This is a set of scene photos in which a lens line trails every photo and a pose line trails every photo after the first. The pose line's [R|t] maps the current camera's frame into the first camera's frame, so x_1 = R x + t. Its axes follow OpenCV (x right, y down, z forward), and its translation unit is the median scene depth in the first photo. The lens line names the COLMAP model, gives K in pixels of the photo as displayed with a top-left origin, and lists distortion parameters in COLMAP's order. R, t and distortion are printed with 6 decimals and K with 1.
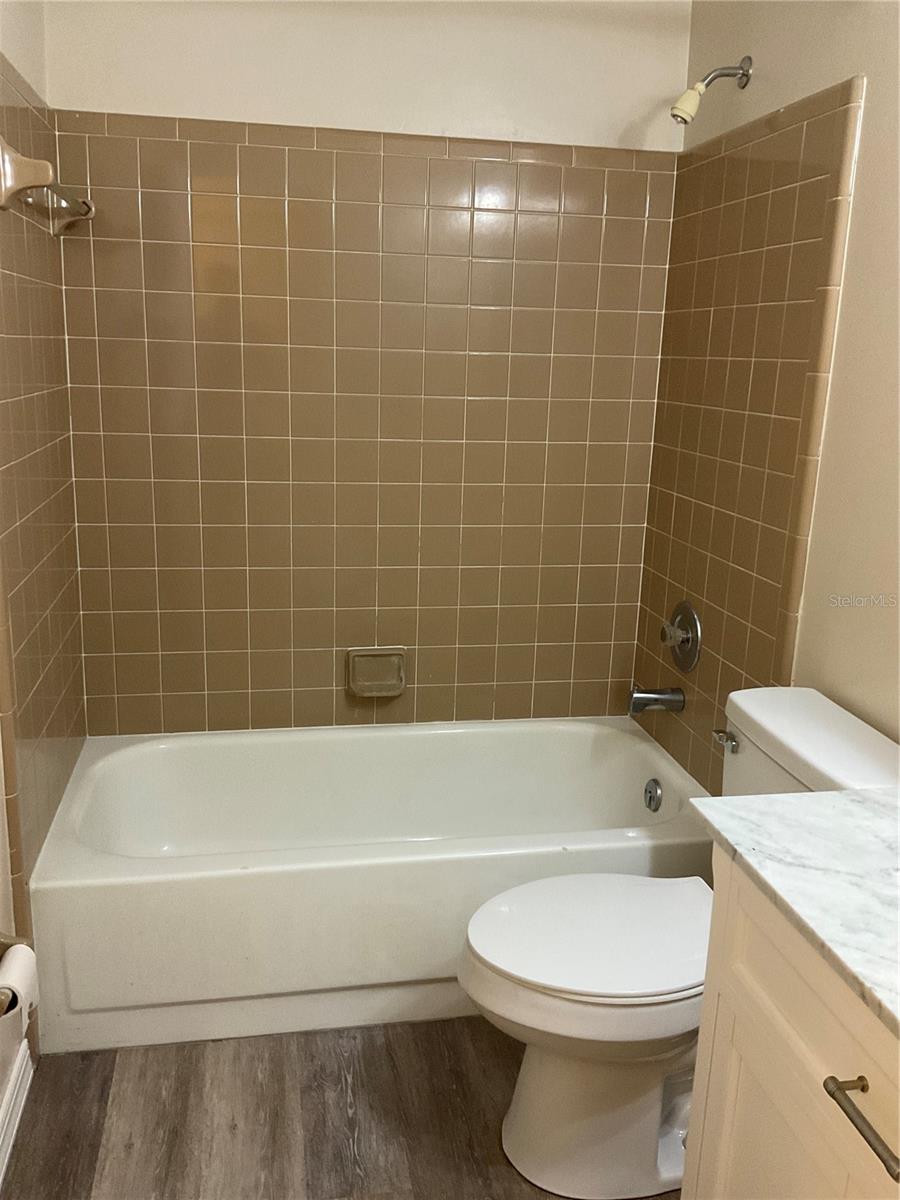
lens RADIAL K [[1012.8, 0, 450.0], [0, 1012.8, 600.0], [0, 0, 1]] dist [-0.013051, -0.004433]
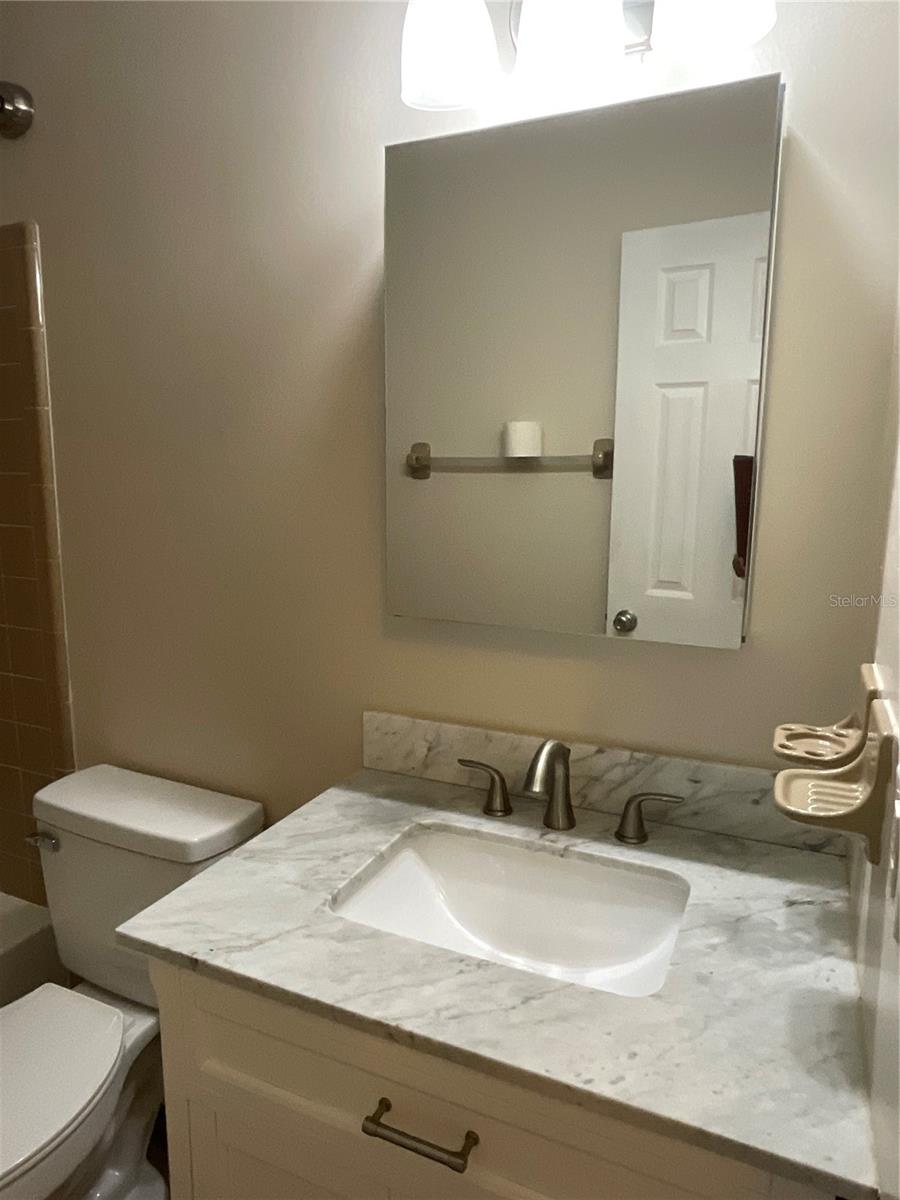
lens RADIAL K [[792.4, 0, 450.0], [0, 792.4, 600.0], [0, 0, 1]] dist [0.003521, -0.005054]
pose [[0.590020, -0.169001, 0.789503, -0.133238], [0.213642, 0.975673, 0.049192, -0.088934], [-0.778610, 0.139647, 0.611772, 0.261234]]
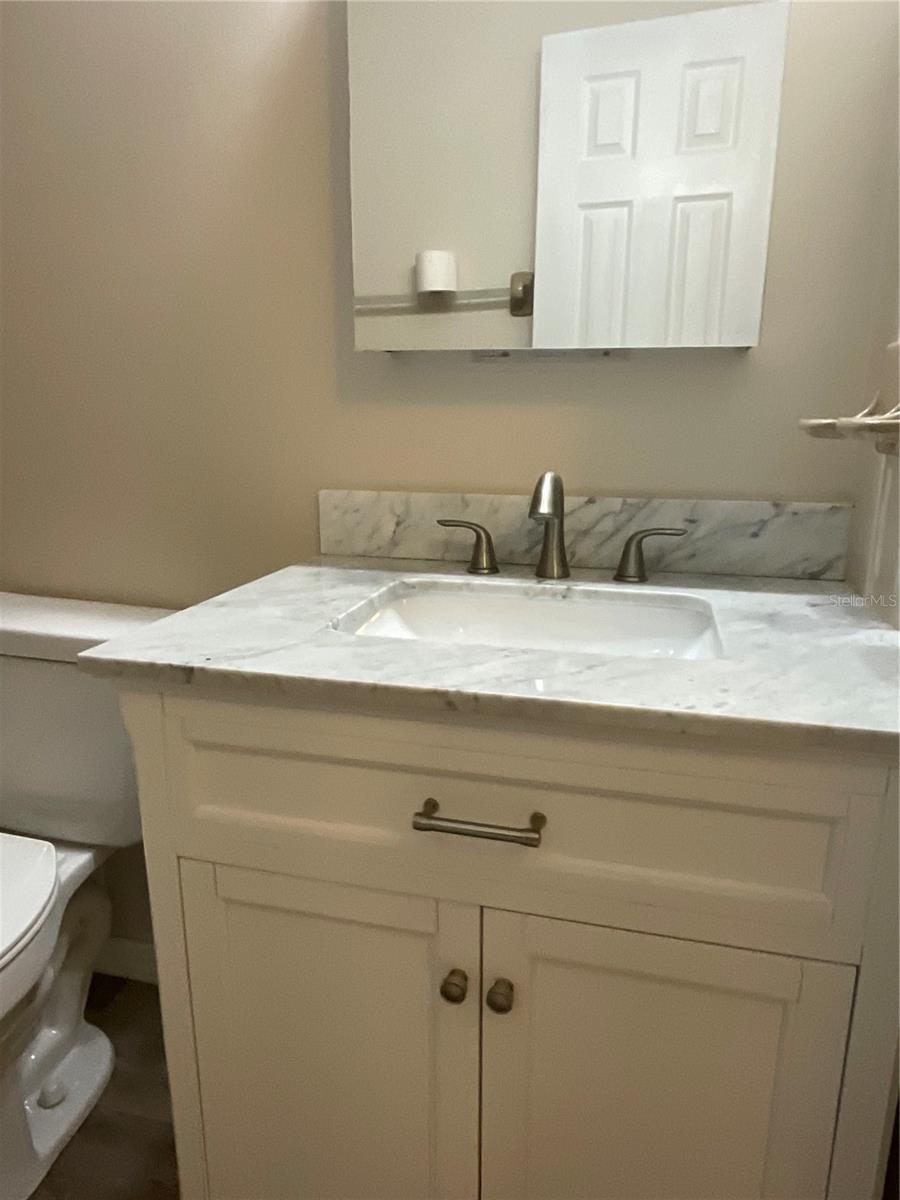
lens RADIAL K [[792.4, 0, 450.0], [0, 792.4, 600.0], [0, 0, 1]] dist [0.003521, -0.005054]
pose [[0.444189, -0.247578, 0.861046, -0.176200], [0.234201, 0.959731, 0.155136, 0.139277], [-0.864781, 0.132748, 0.484285, 0.480244]]
